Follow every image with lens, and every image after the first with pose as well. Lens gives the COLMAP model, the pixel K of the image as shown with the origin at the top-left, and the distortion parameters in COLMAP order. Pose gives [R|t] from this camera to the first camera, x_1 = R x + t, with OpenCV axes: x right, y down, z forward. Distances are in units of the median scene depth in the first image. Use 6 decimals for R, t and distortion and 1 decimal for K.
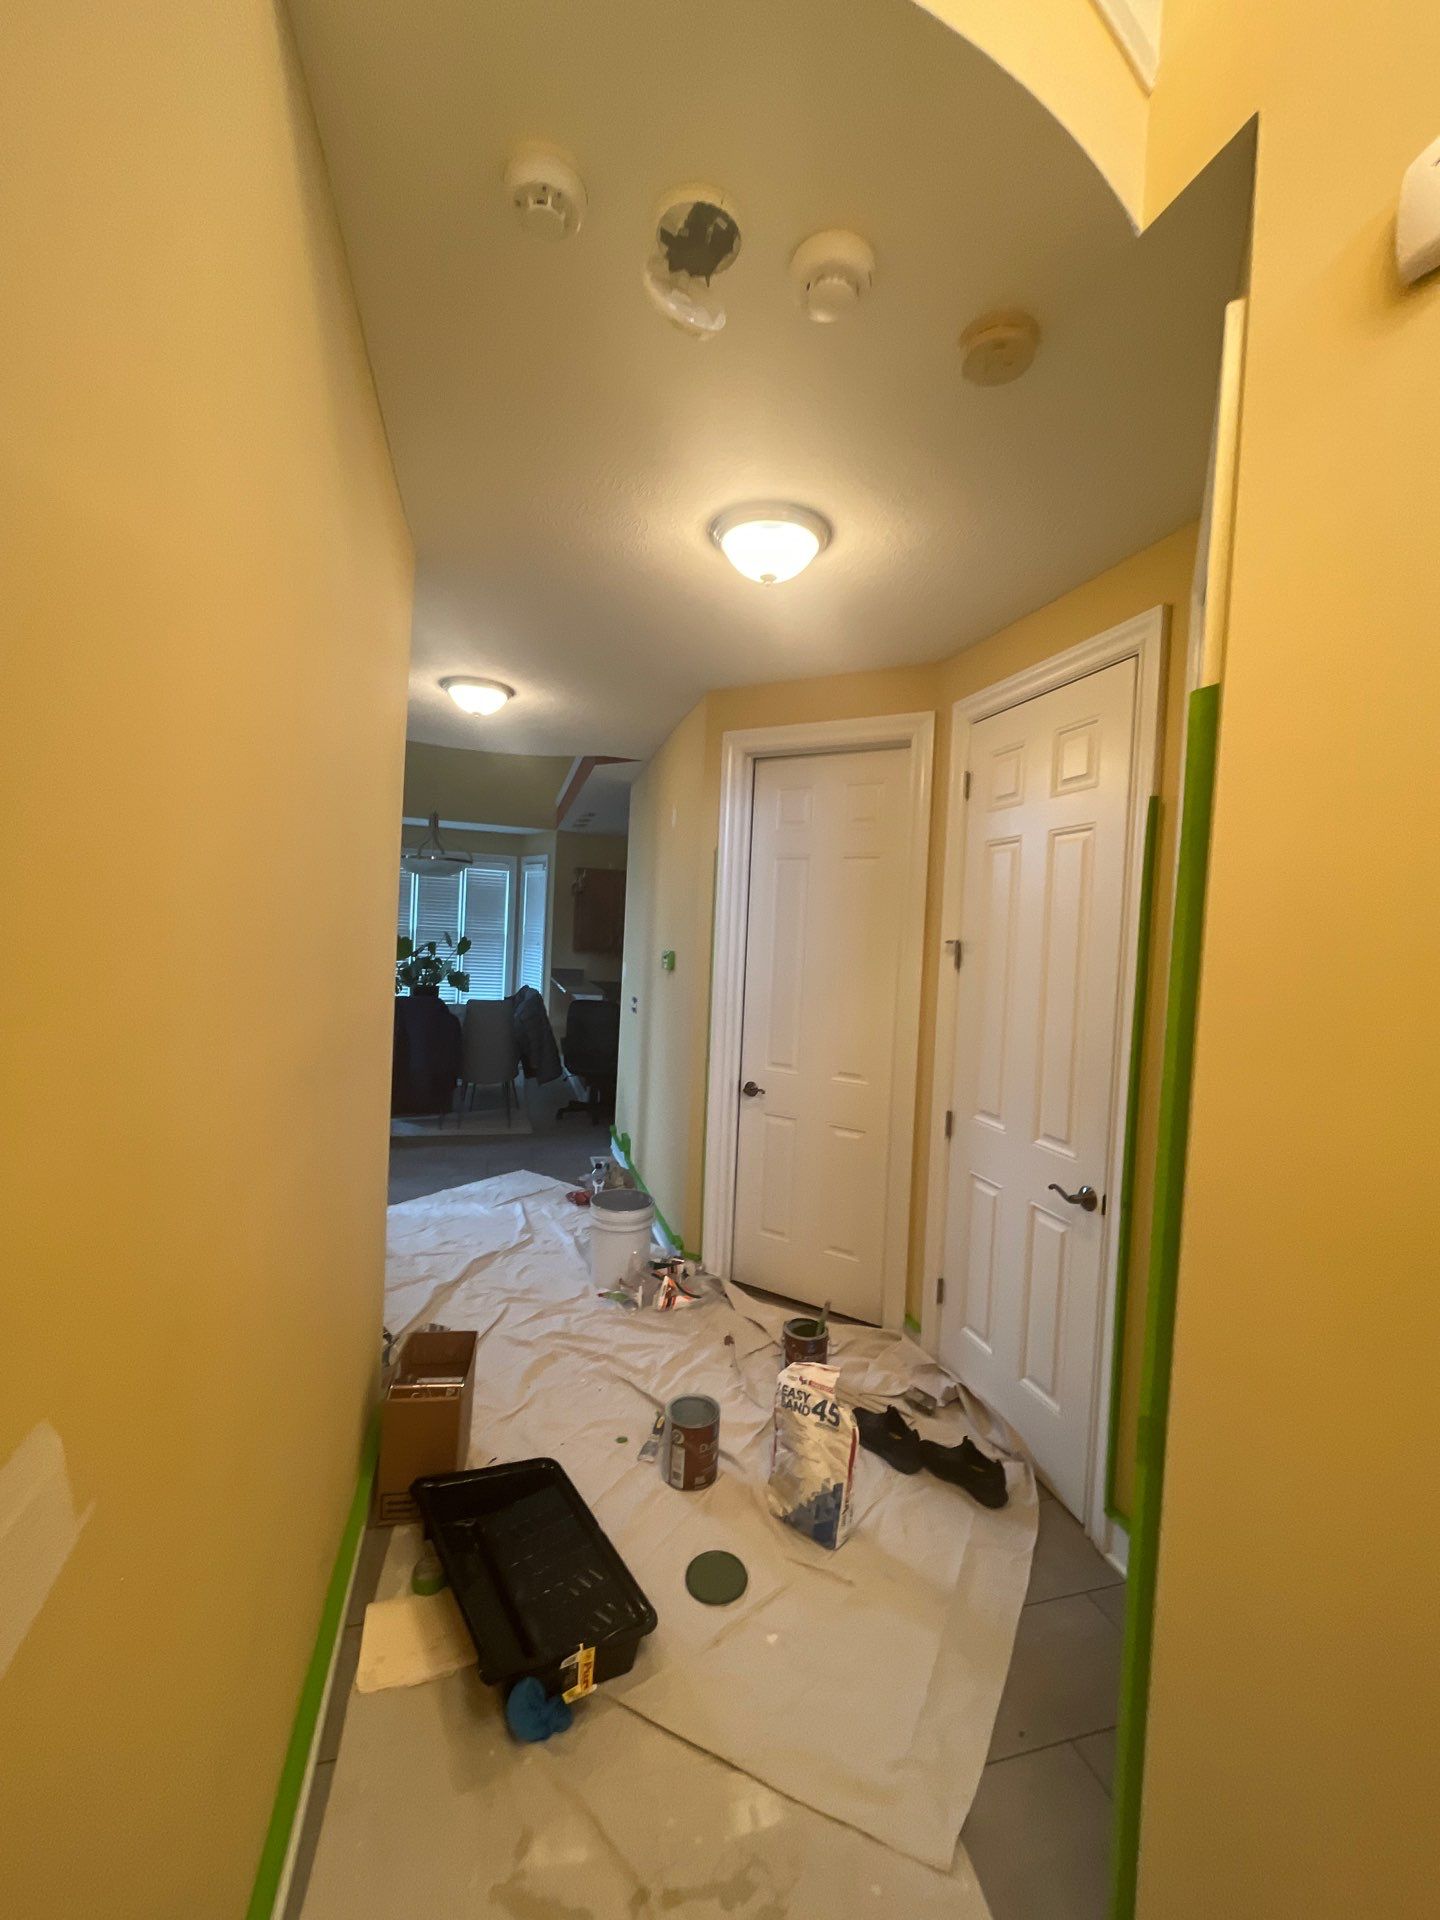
lens RADIAL K [[775.2, 0, 725.1], [0, 775.2, 959.3], [0, 0, 1]] dist [-0.002809, -0.000587]
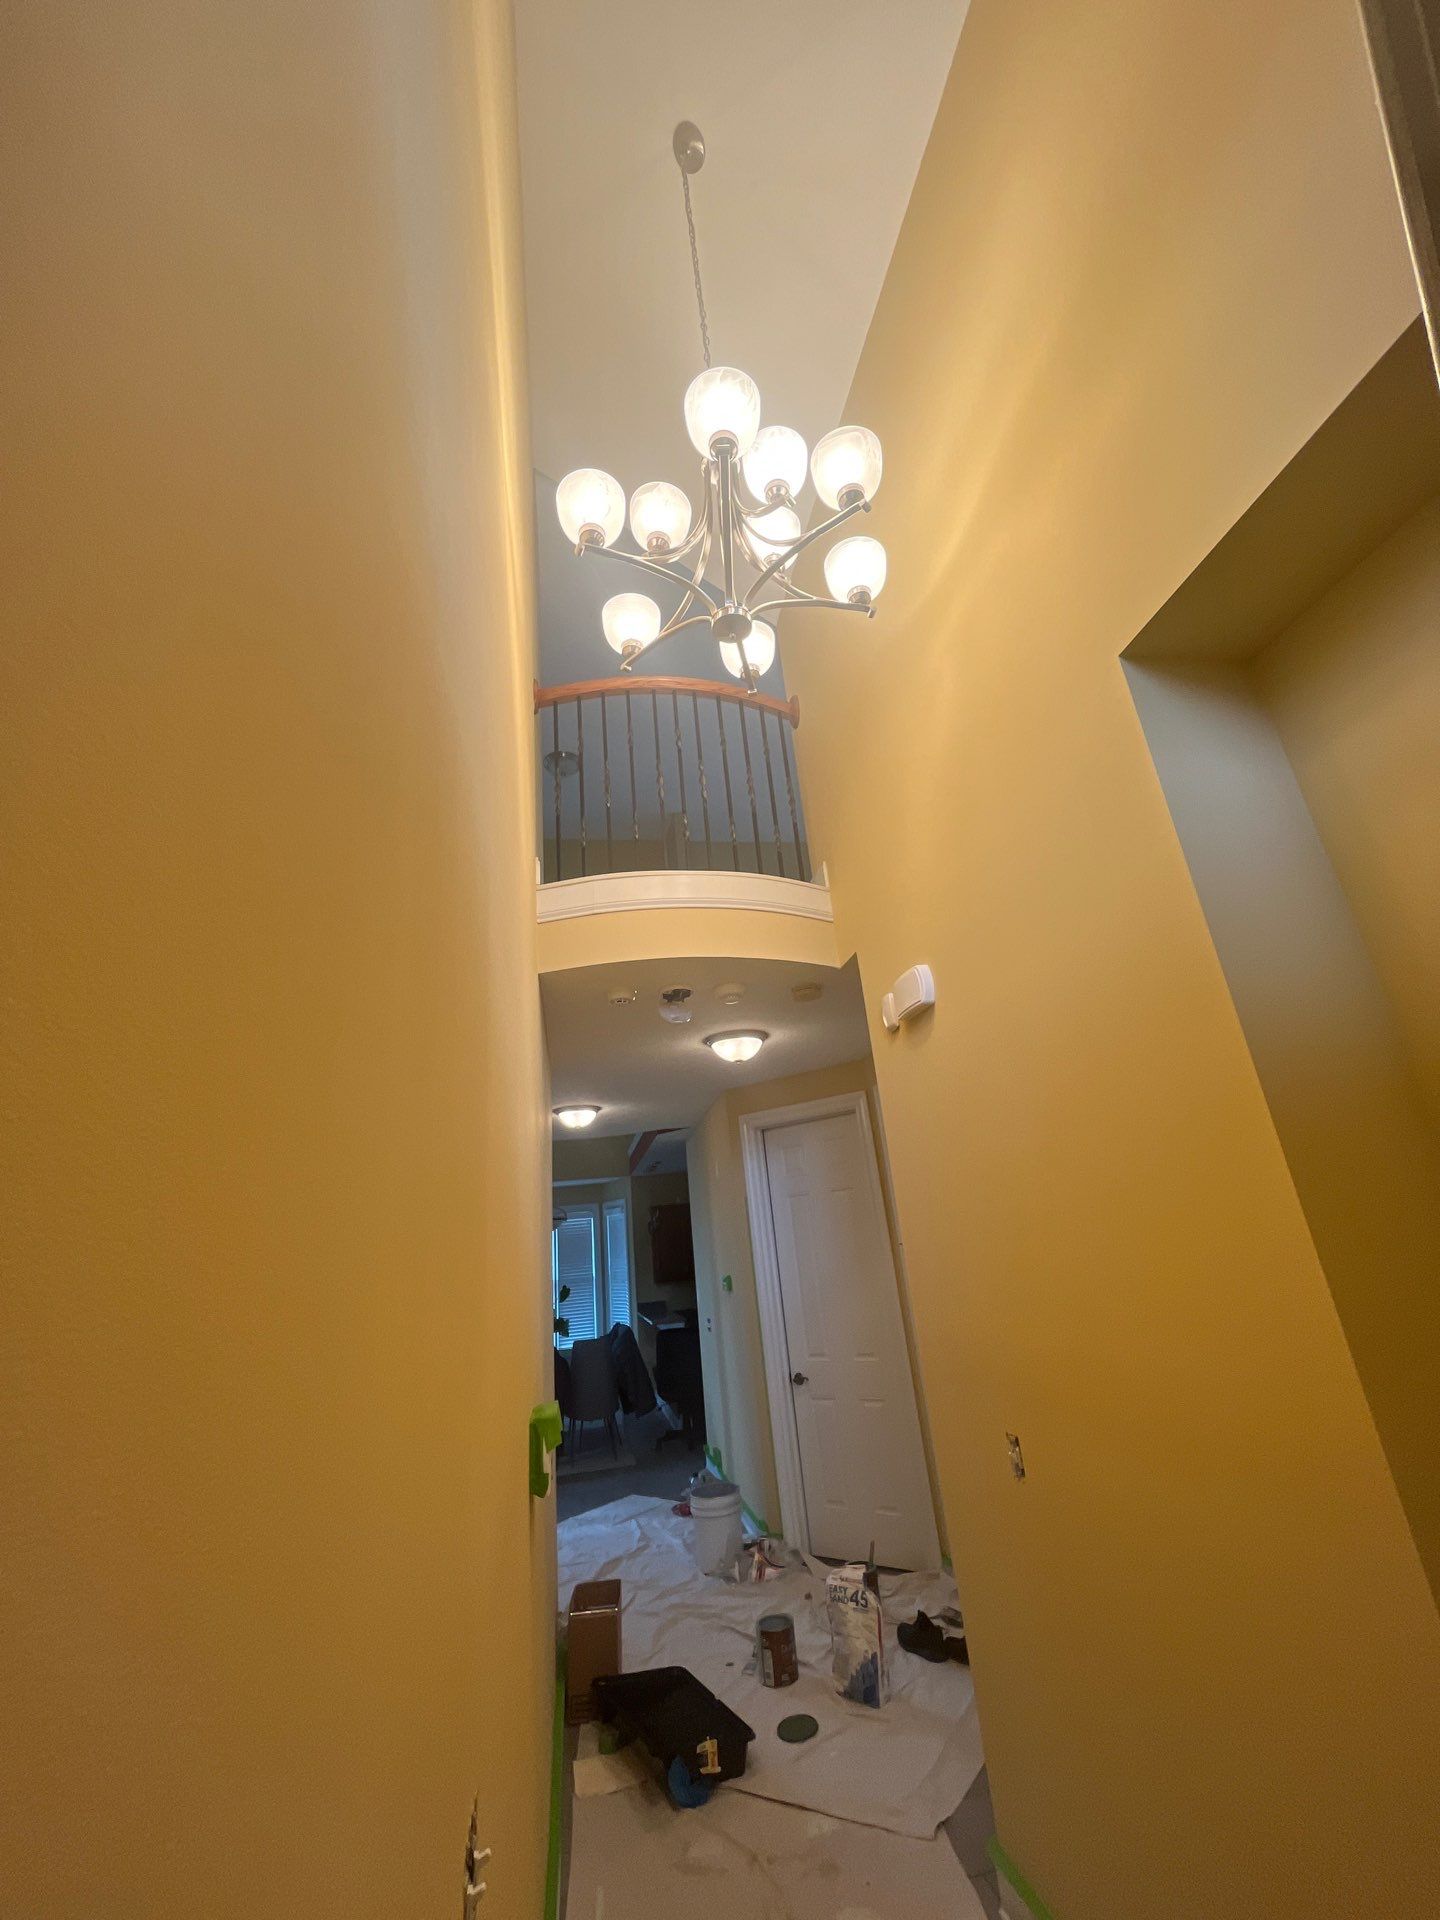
lens RADIAL K [[775.2, 0, 717.1], [0, 775.2, 955.3], [0, 0, 1]] dist [-0.002809, -0.000587]
pose [[0.983925, -0.169628, -0.055831, 0.097045], [0.135562, 0.912983, -0.384819, -0.003478], [0.116249, 0.371065, 0.921302, -0.530492]]
